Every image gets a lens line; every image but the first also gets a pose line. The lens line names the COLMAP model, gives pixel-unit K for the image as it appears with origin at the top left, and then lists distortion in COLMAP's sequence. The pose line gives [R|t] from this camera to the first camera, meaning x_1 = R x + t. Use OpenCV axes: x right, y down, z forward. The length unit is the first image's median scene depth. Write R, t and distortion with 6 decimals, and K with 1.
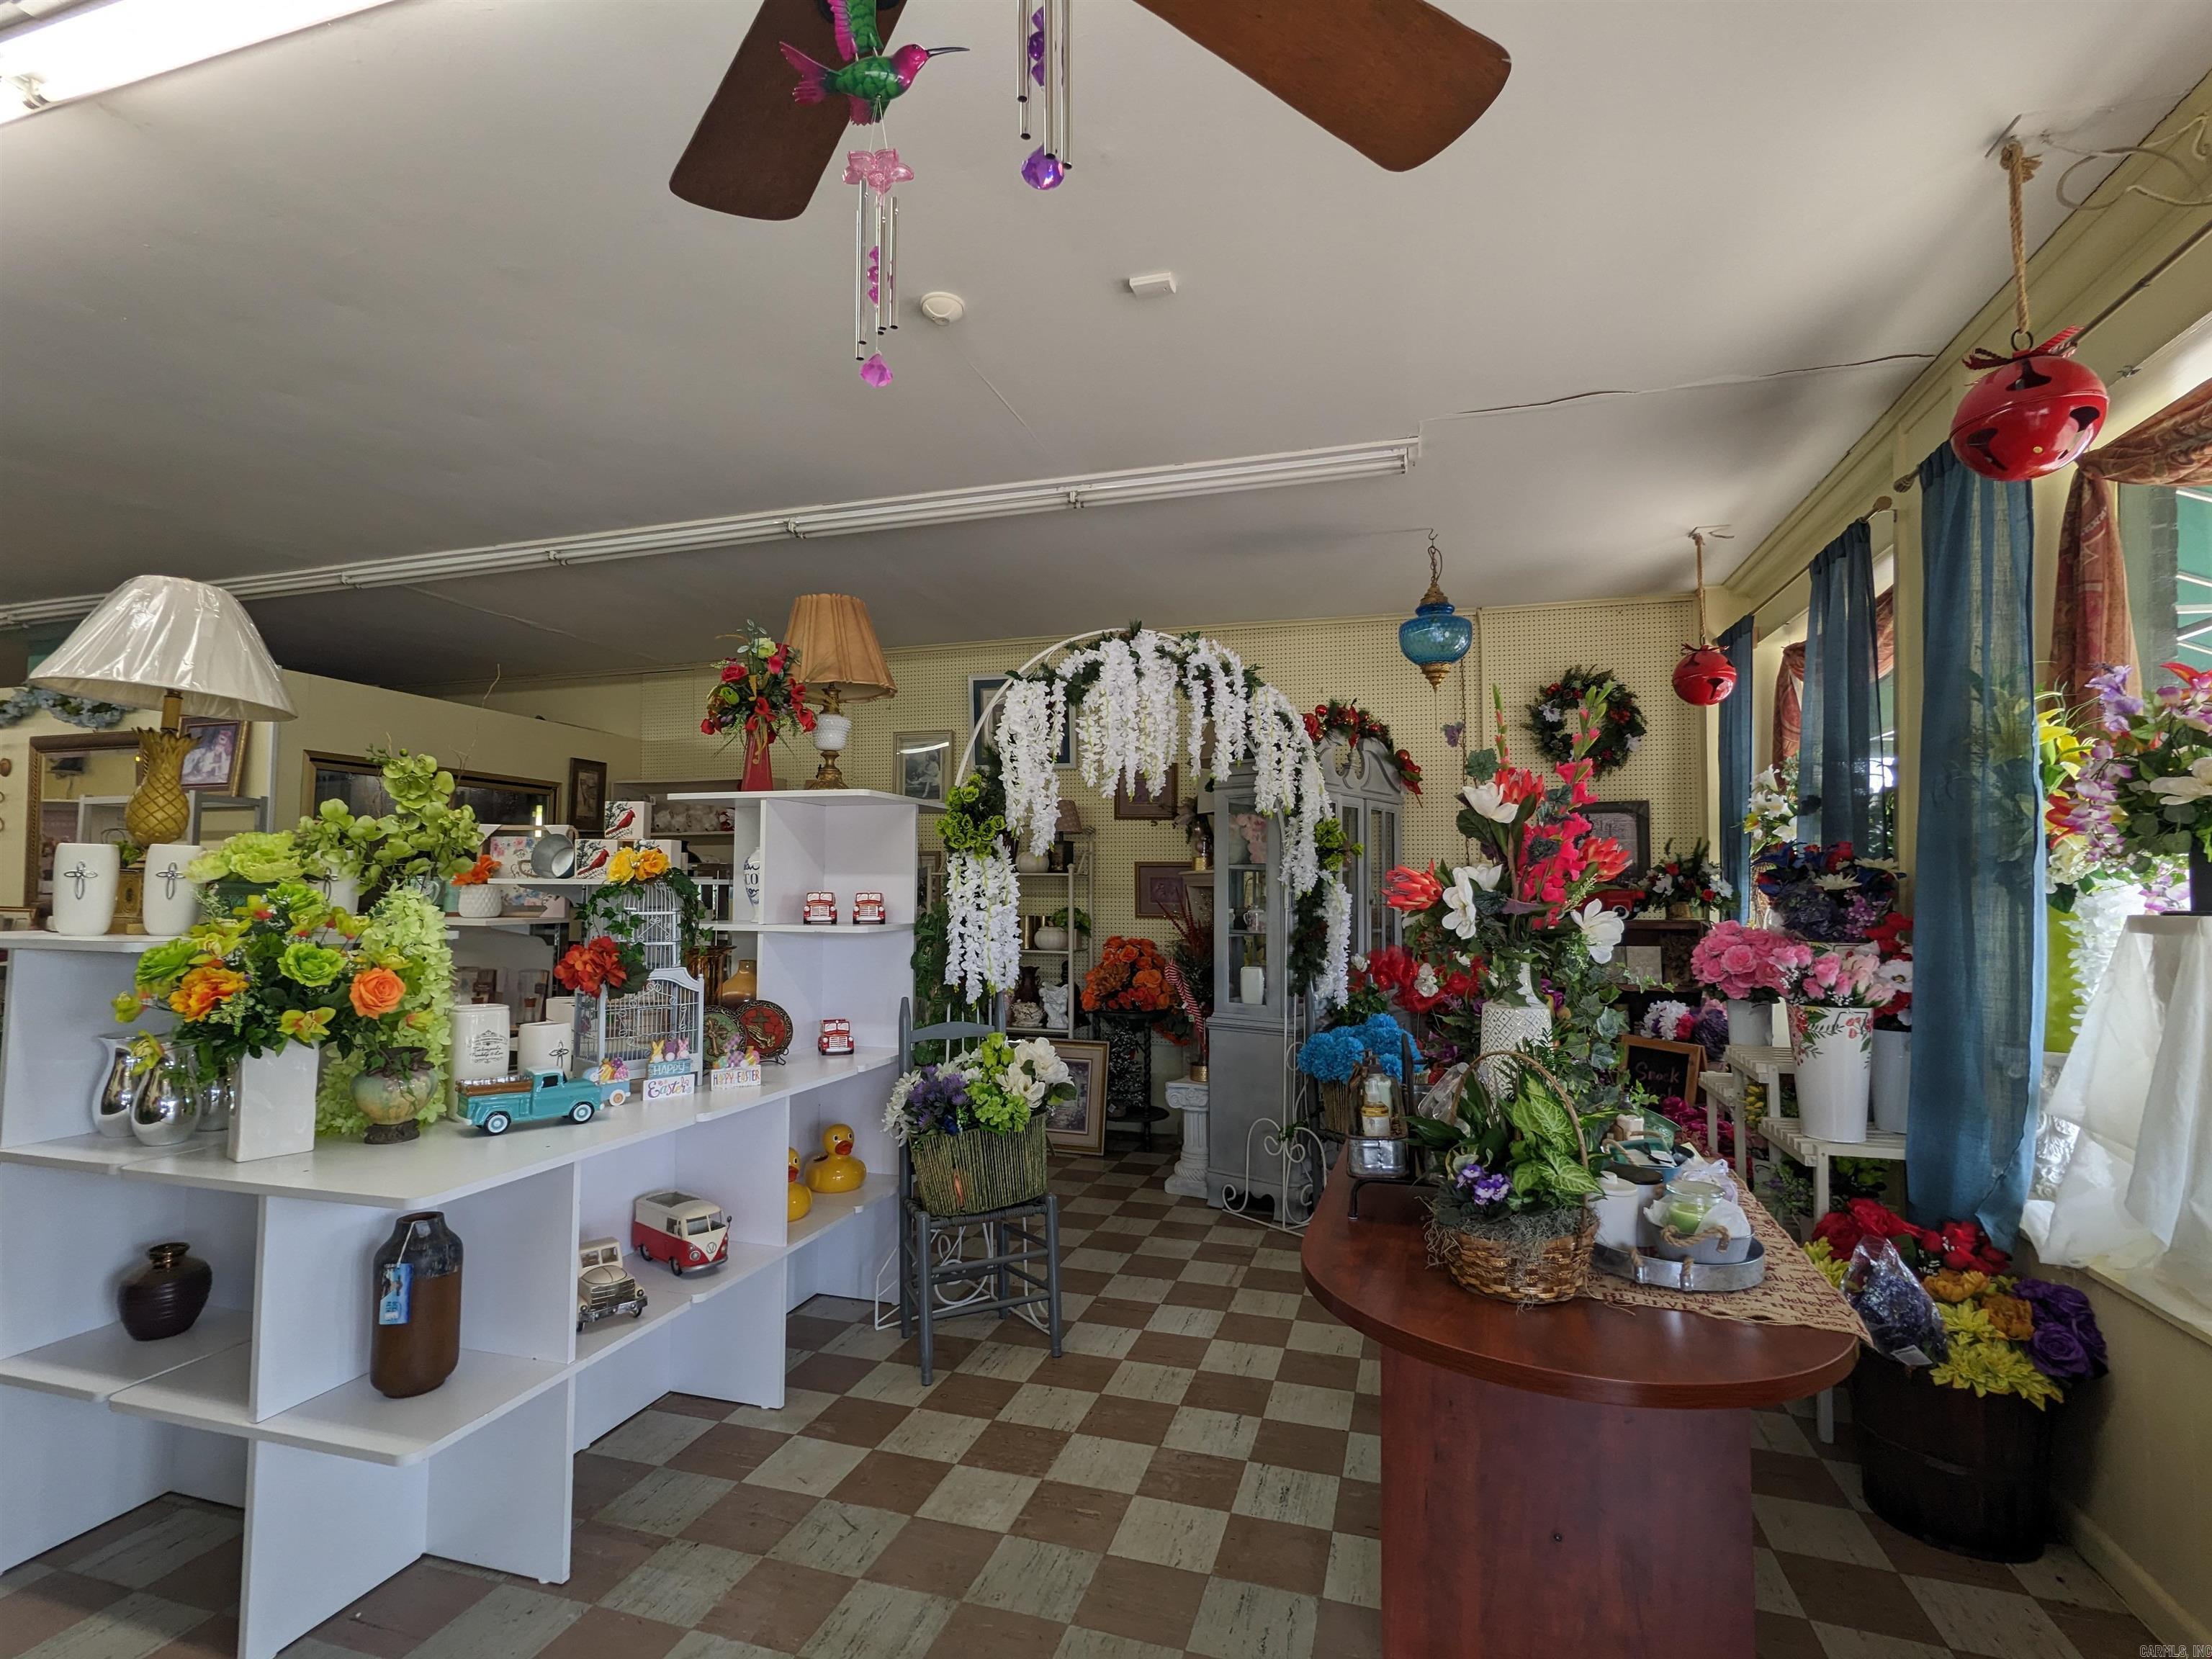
lens RADIAL K [[1071.1, 0, 1106.0], [0, 1071.1, 829.5], [0, 0, 1]] dist [0.003504, 0.000742]
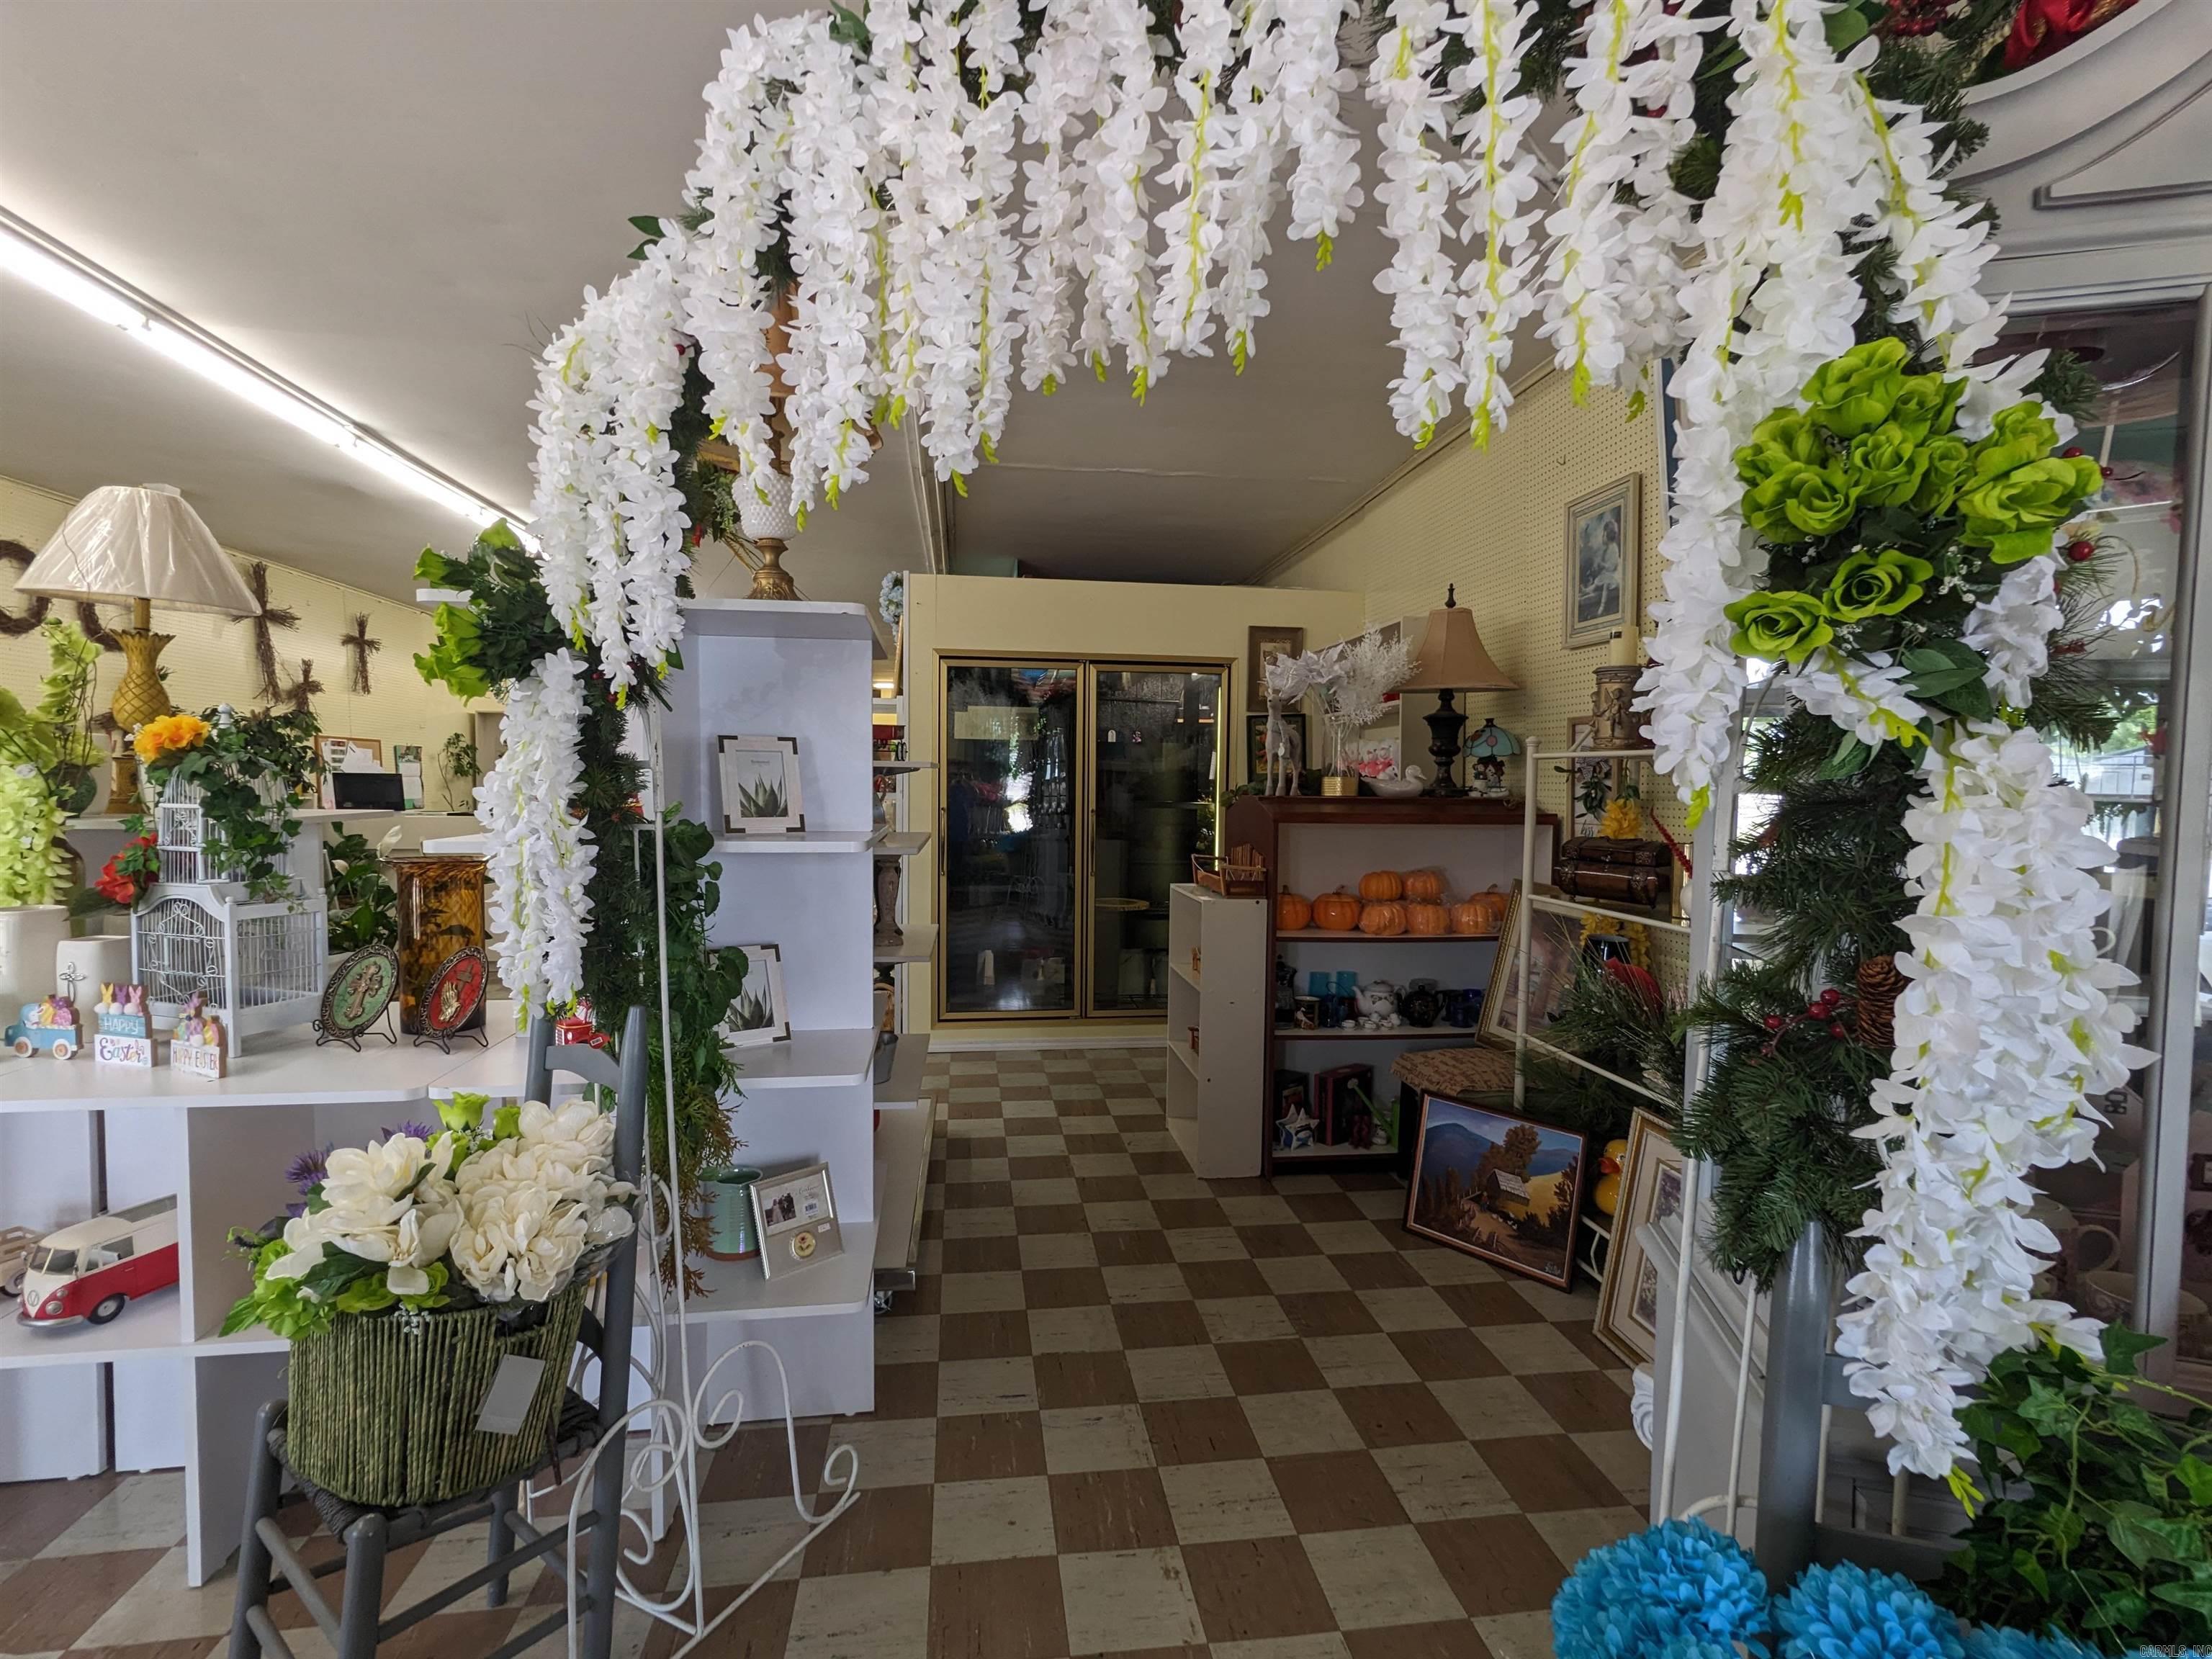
lens RADIAL K [[1071.1, 0, 1106.0], [0, 1071.1, 829.5], [0, 0, 1]] dist [0.003504, 0.000742]
pose [[0.419077, 0.042586, -0.906952, 0.502672], [0.040681, 0.997016, 0.065613, 0.073441], [0.907039, -0.064392, 0.416094, 1.294920]]
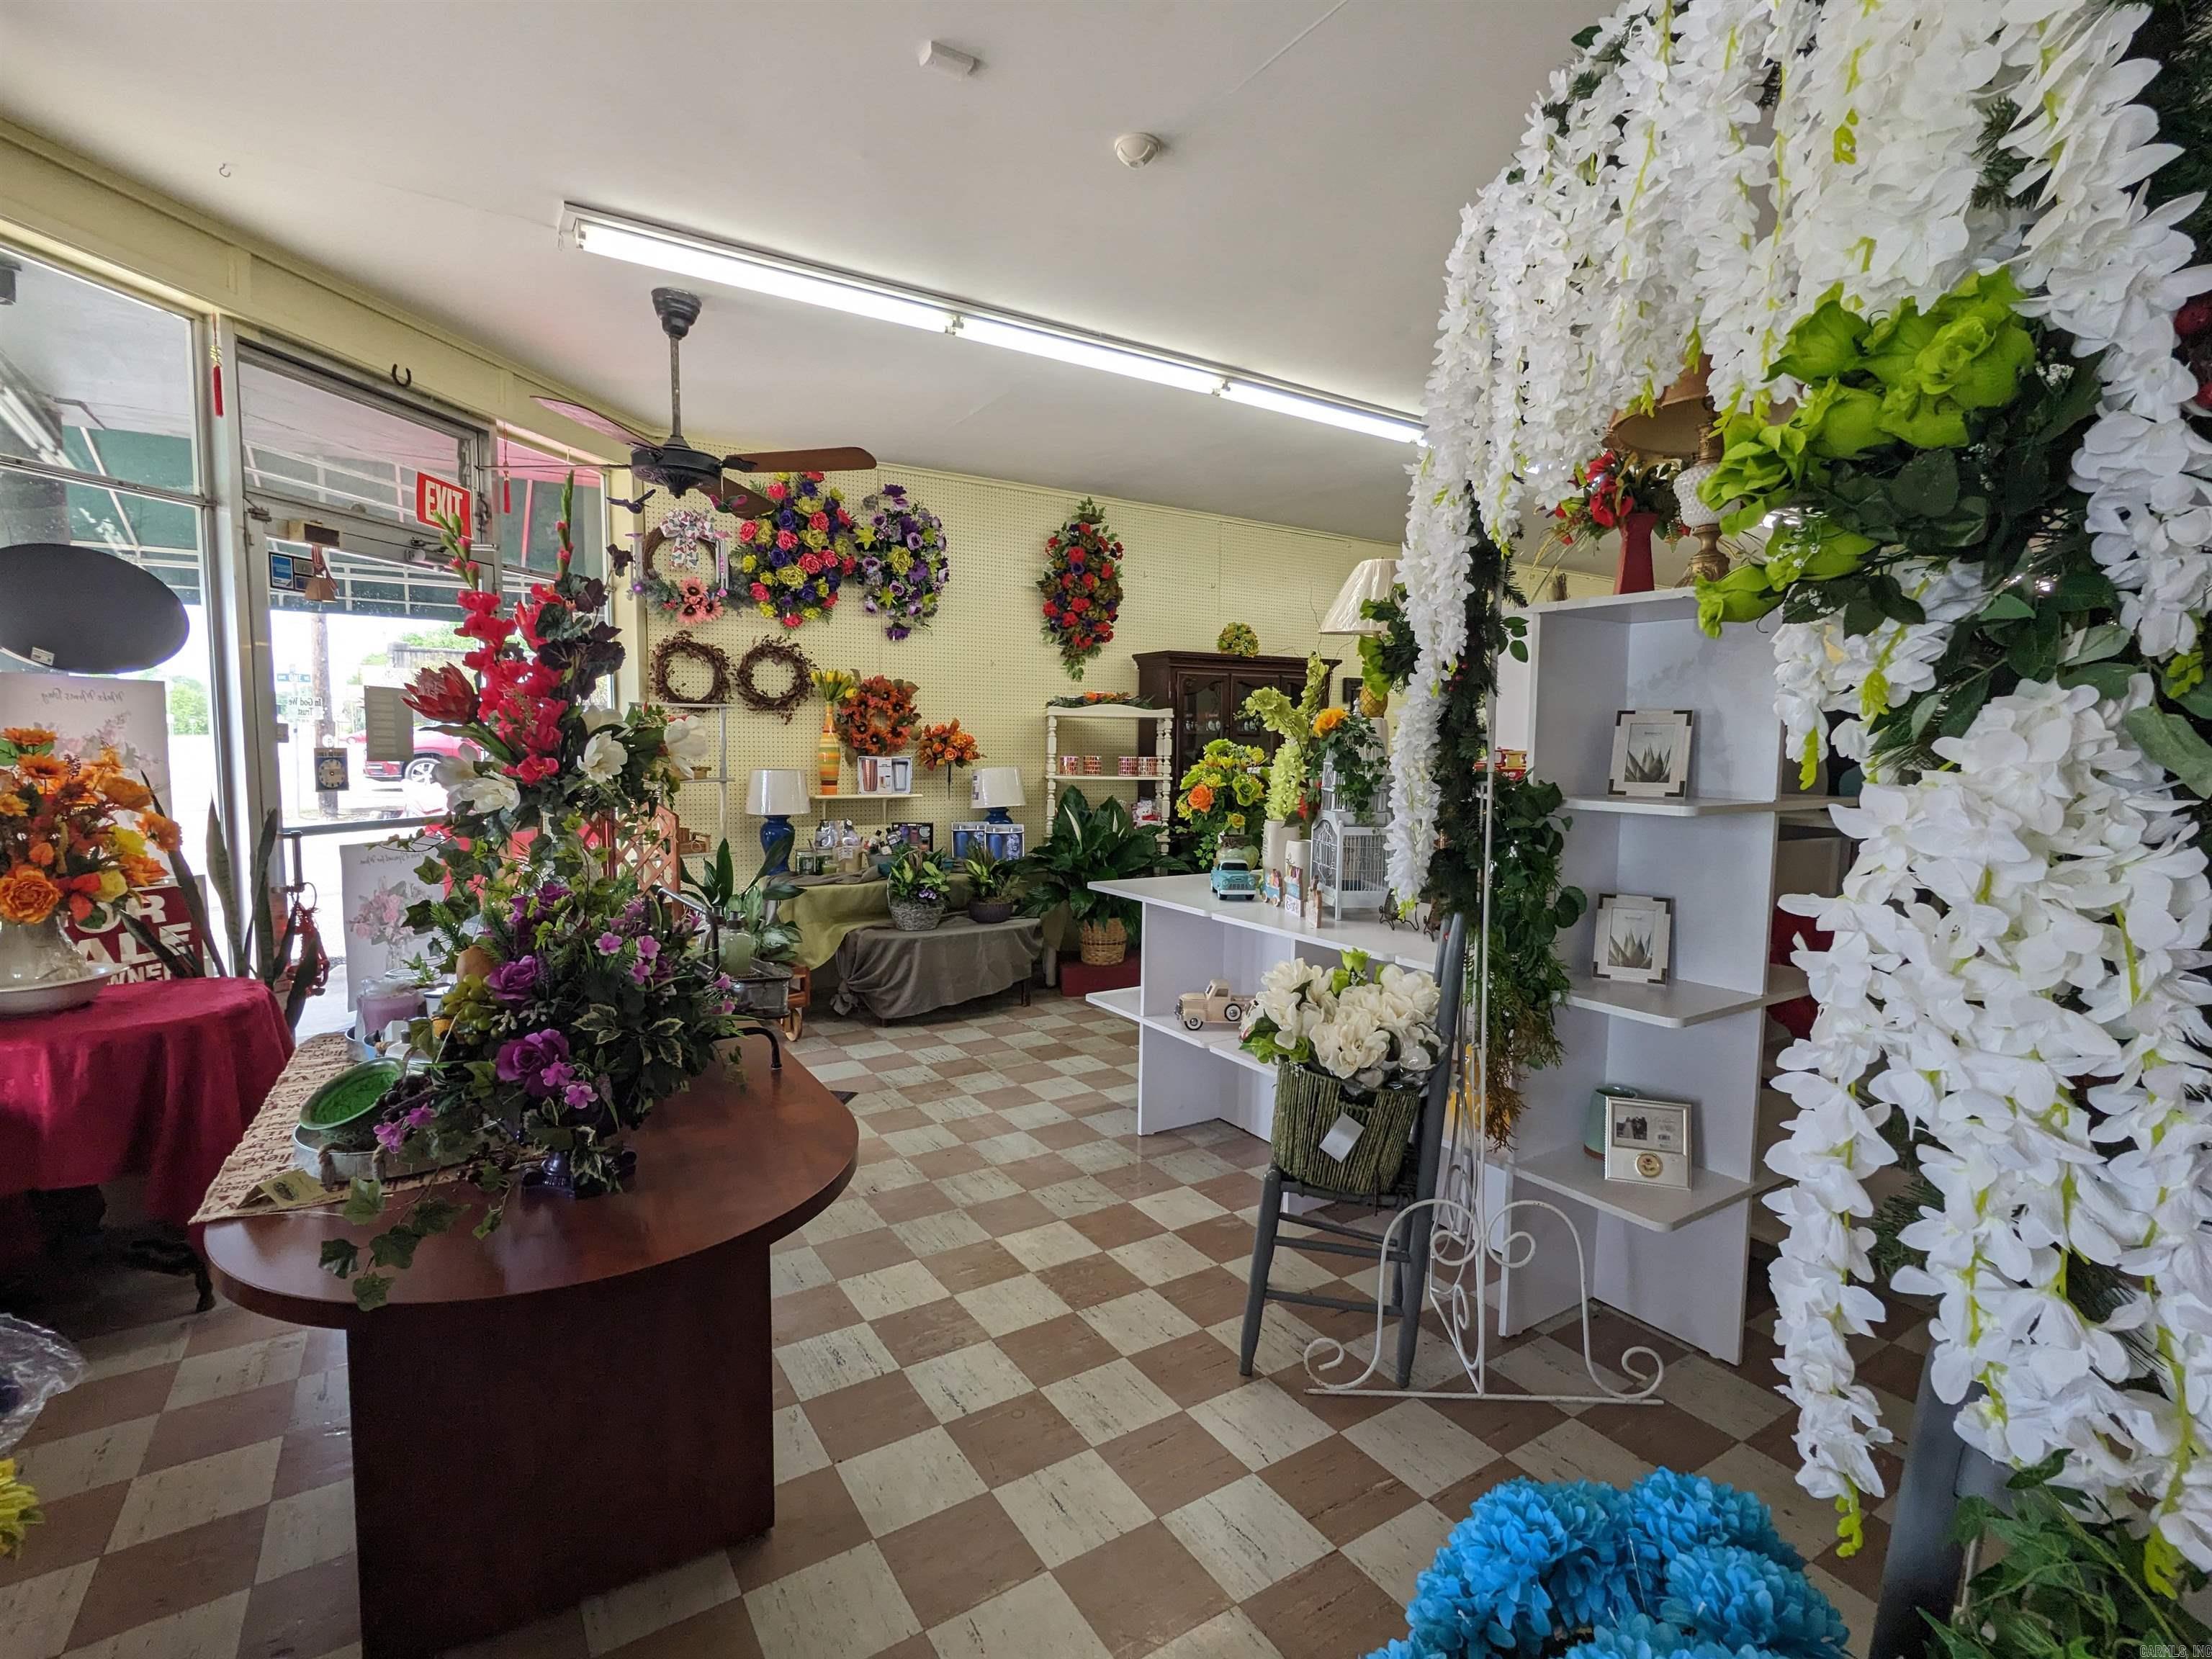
lens RADIAL K [[1071.1, 0, 1106.0], [0, 1071.1, 829.5], [0, 0, 1]] dist [0.003504, 0.000742]
pose [[-0.650490, 0.052562, -0.757694, 0.636550], [0.026187, 0.998561, 0.046789, 0.089833], [0.759063, 0.010594, -0.650930, 1.600220]]
